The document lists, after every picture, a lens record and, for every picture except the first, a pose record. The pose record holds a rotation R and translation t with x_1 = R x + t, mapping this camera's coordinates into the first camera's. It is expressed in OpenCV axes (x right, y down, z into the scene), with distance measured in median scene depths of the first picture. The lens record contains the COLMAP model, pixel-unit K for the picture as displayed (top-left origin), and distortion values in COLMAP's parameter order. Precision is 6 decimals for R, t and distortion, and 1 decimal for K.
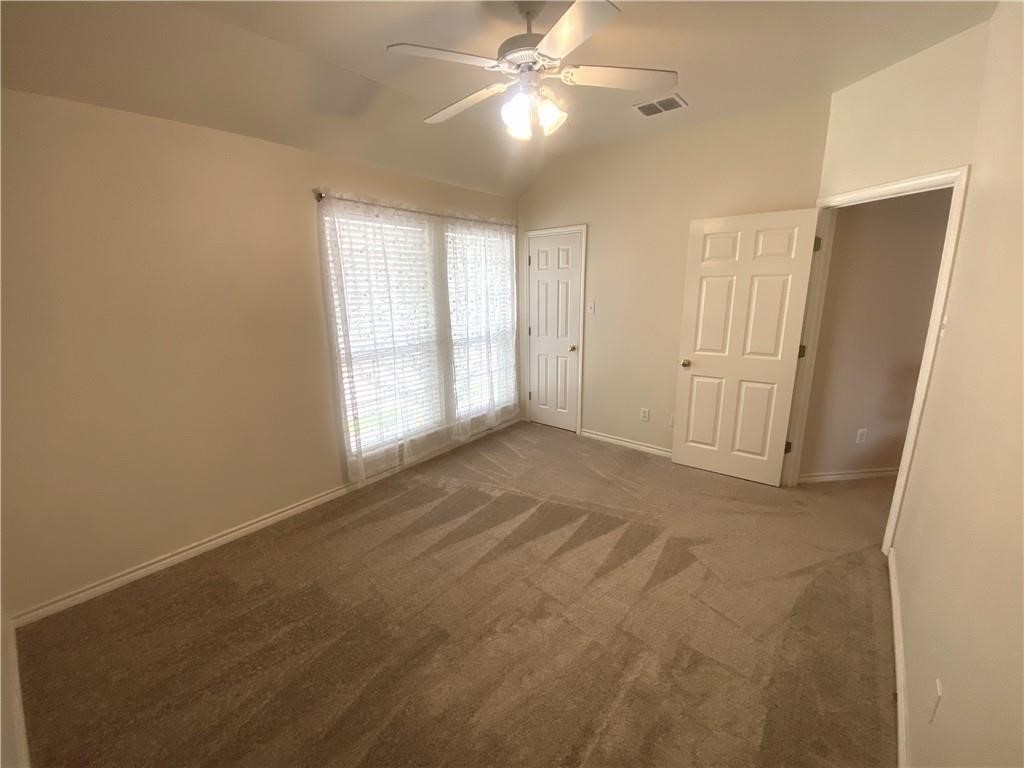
lens RADIAL K [[417.1, 0, 511.7], [0, 417.1, 381.2], [0, 0, 1]] dist [0.045909, -0.034051]
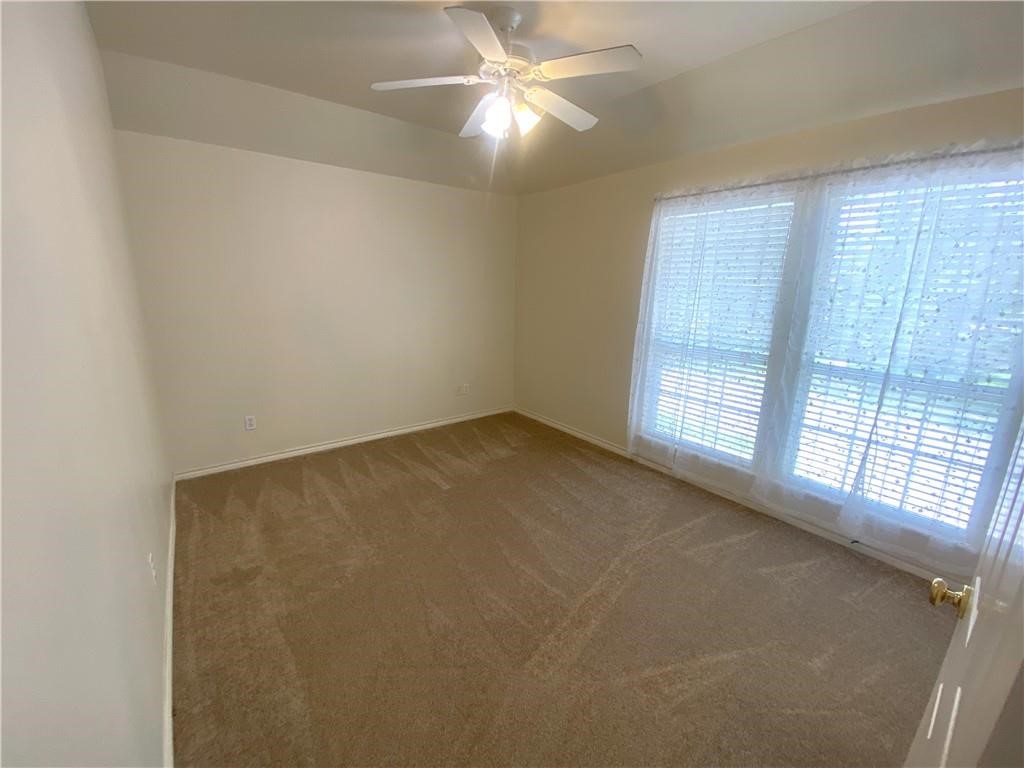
lens RADIAL K [[417.1, 0, 511.7], [0, 417.1, 381.2], [0, 0, 1]] dist [0.045909, -0.034051]
pose [[-0.234975, 0.226198, -0.945316, 0.662054], [-0.237658, 0.929657, 0.281525, -0.163320], [0.942500, 0.290813, -0.164688, 0.749588]]
